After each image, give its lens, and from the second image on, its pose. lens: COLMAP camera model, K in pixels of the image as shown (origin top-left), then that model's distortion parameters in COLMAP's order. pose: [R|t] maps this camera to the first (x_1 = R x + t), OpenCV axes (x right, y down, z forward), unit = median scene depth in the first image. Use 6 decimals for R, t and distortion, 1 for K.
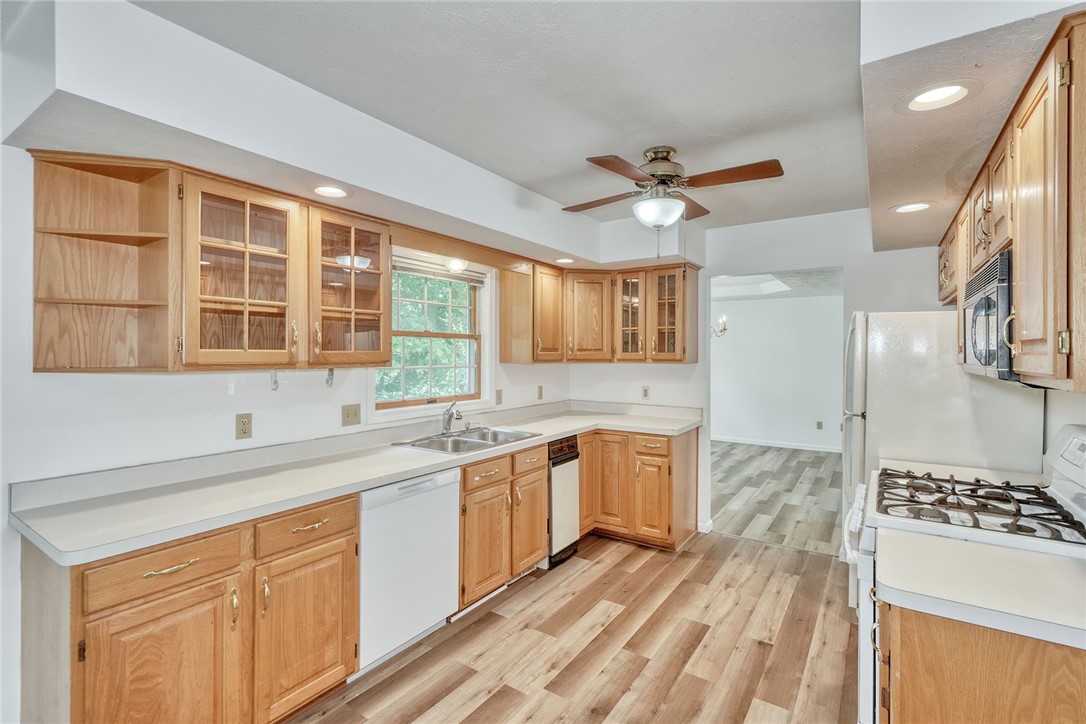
lens RADIAL K [[501.4, 0, 543.6], [0, 501.4, 355.1], [0, 0, 1]] dist [-0.003016, 0.000244]
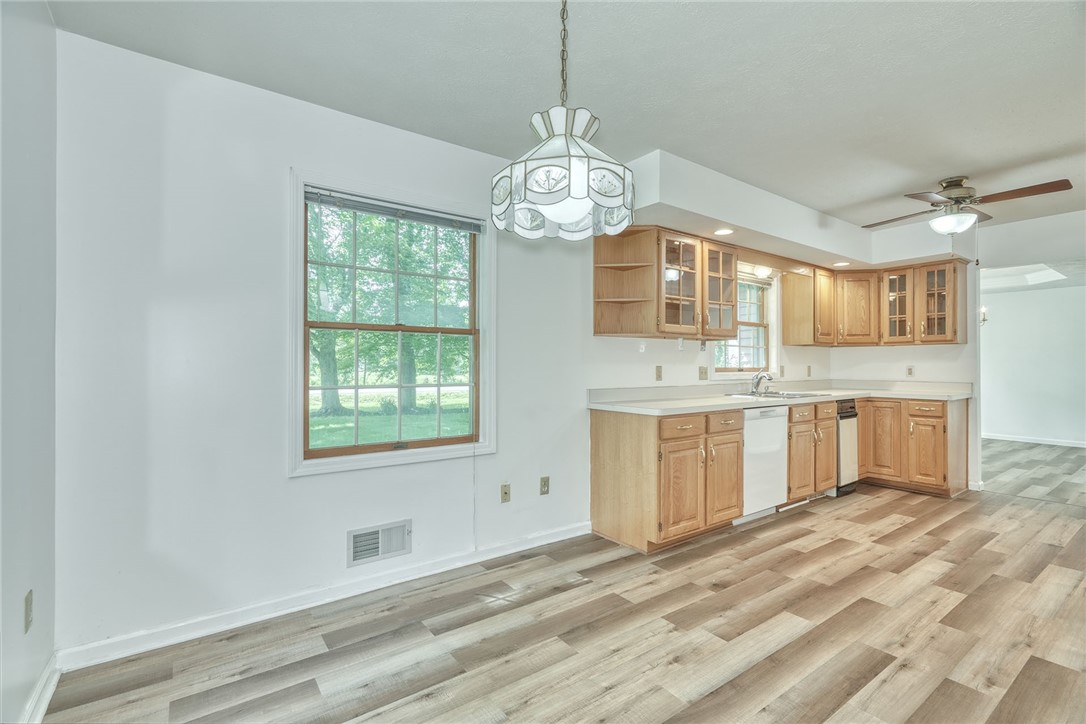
lens RADIAL K [[491.6, 0, 537.1], [0, 491.6, 362.0], [0, 0, 1]] dist [-0.002671, 0.000927]
pose [[0.937994, -0.003083, -0.346639, -0.261034], [-0.000369, 0.999951, -0.009892, 0.077119], [0.346652, 0.009406, 0.937947, -0.461363]]
